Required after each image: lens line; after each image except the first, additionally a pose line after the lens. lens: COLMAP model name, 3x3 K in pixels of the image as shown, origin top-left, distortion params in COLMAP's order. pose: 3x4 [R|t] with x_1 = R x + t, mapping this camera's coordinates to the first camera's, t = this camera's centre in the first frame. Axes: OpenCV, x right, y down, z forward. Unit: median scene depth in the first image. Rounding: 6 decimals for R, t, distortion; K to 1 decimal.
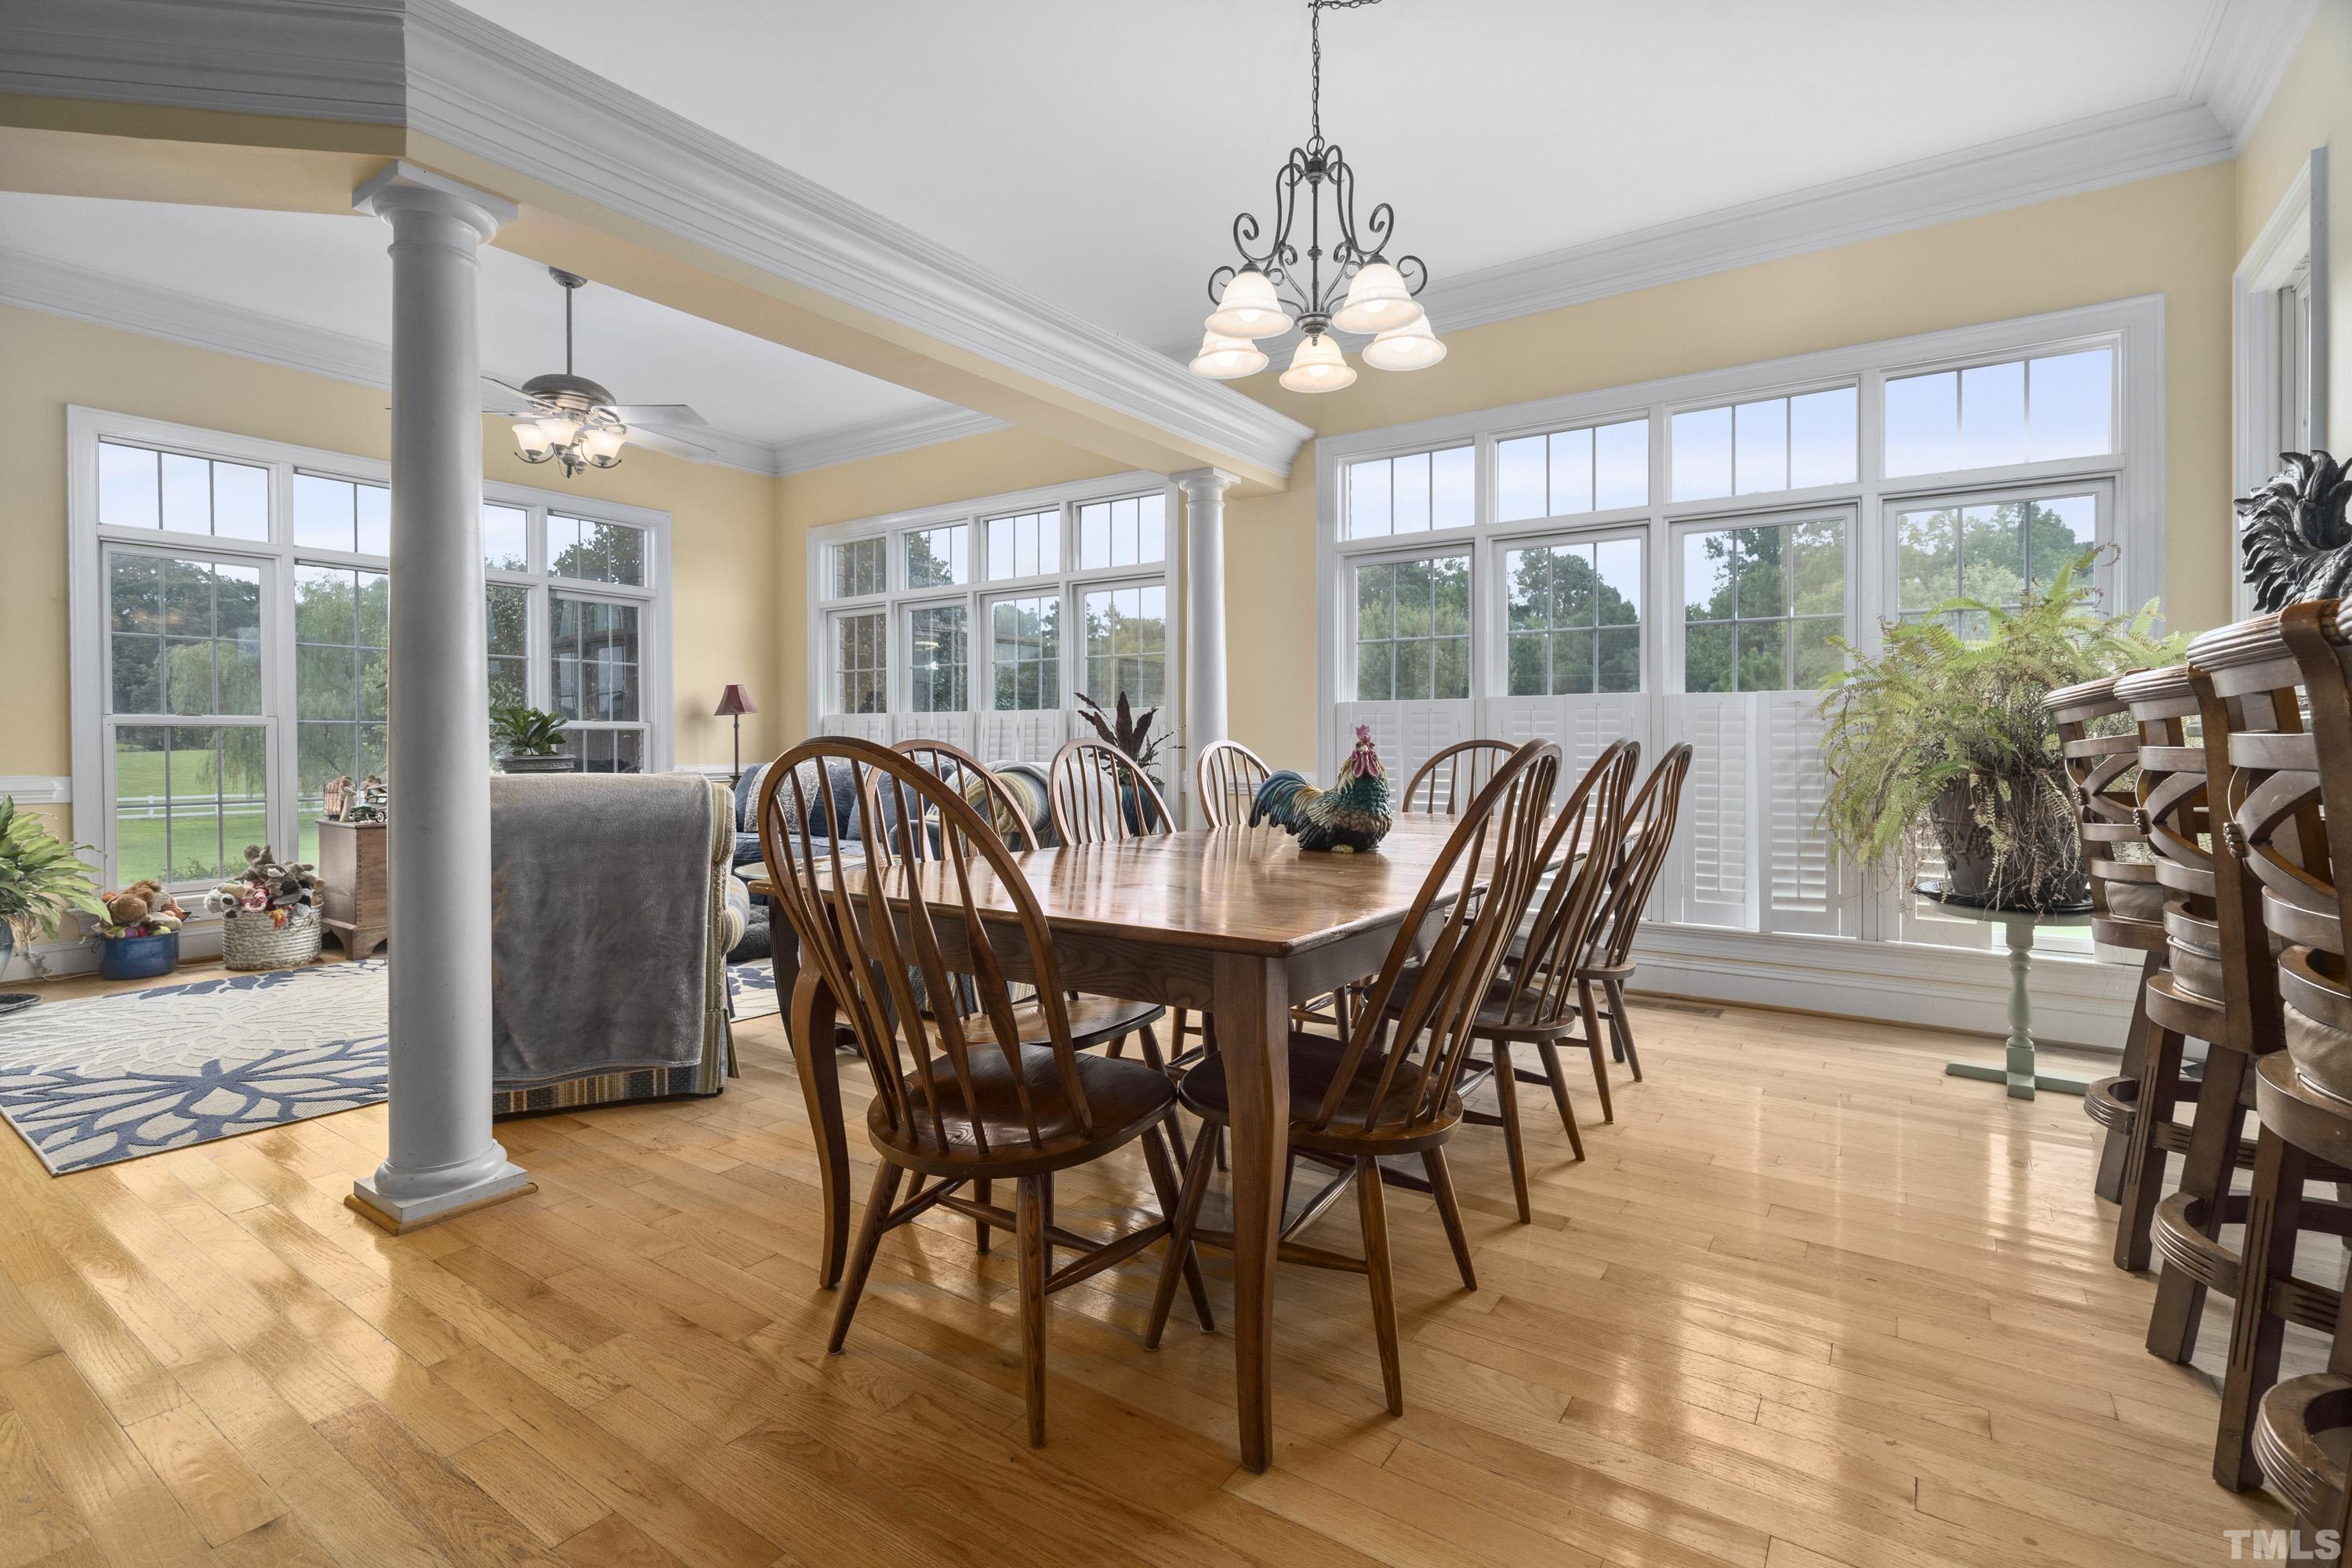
lens RADIAL K [[1094.4, 0, 1169.9], [0, 1094.4, 765.8], [0, 0, 1]] dist [-0.006016, 0.002199]
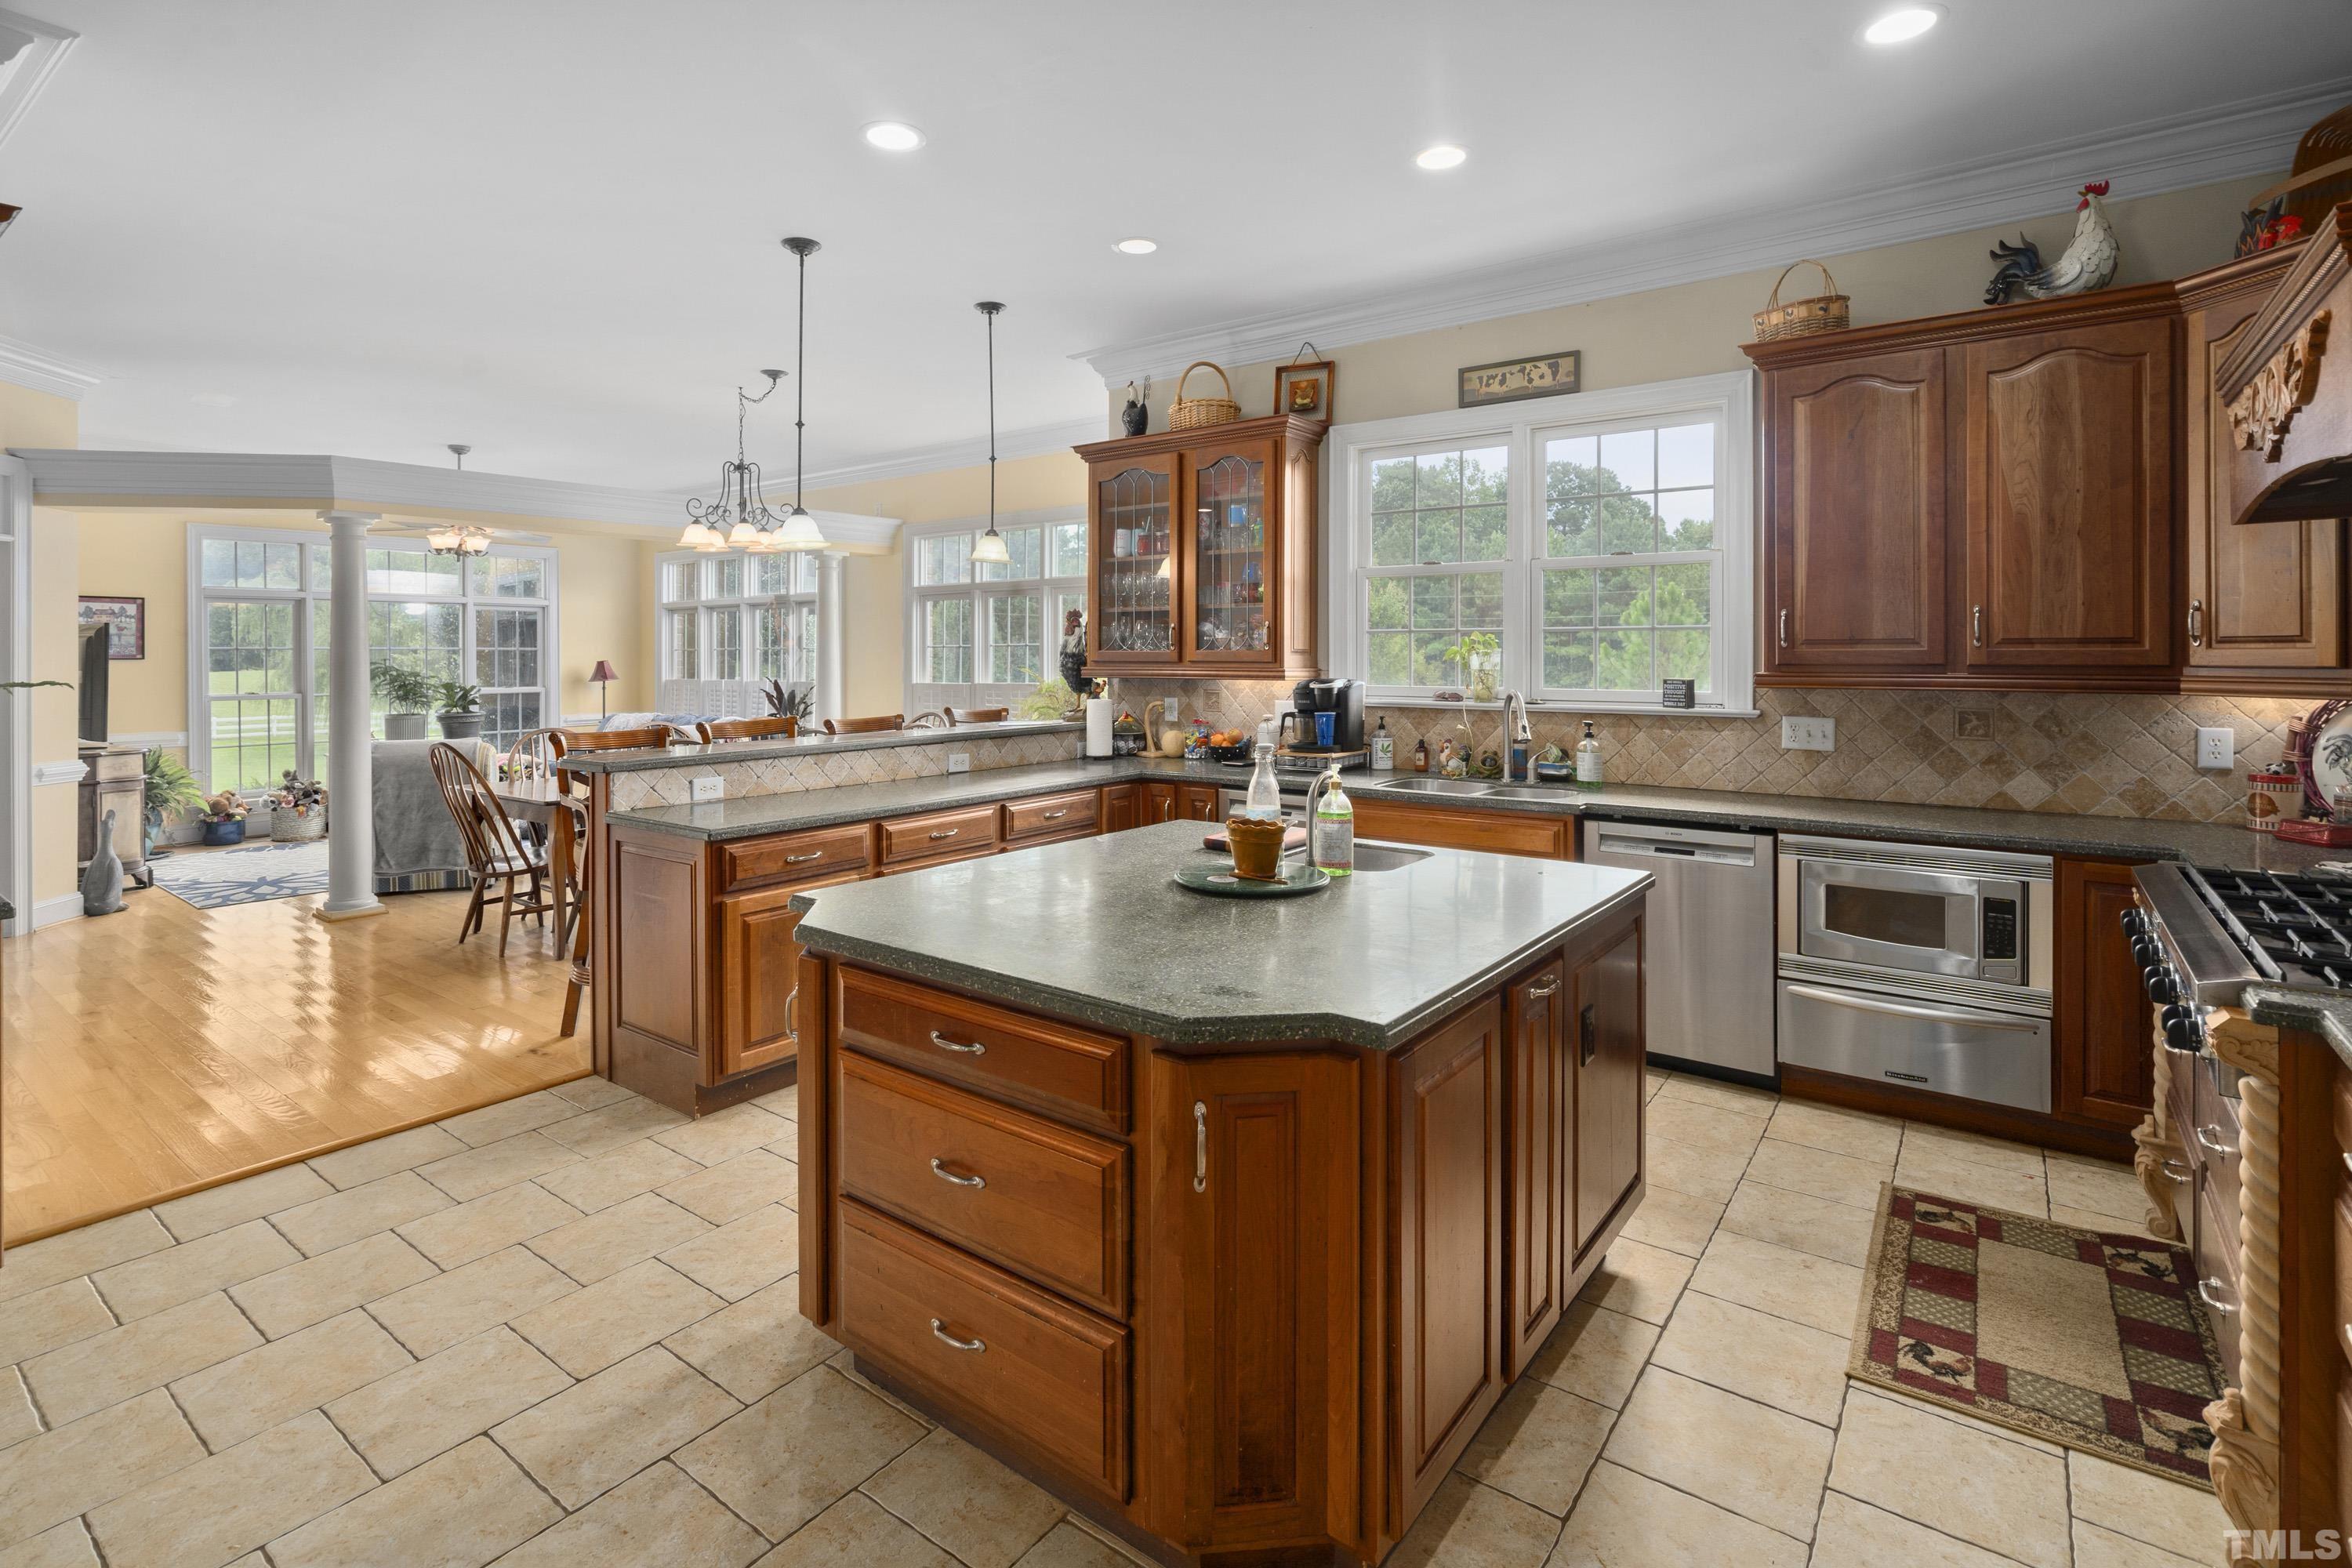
lens RADIAL K [[1094.4, 0, 1156.3], [0, 1094.4, 667.0], [0, 0, 1]] dist [-0.006016, 0.002199]
pose [[0.999232, -0.005865, -0.038742, 0.667166], [0.005384, 0.999907, -0.012505, -0.067339], [0.038812, 0.012286, 0.999171, -0.747521]]
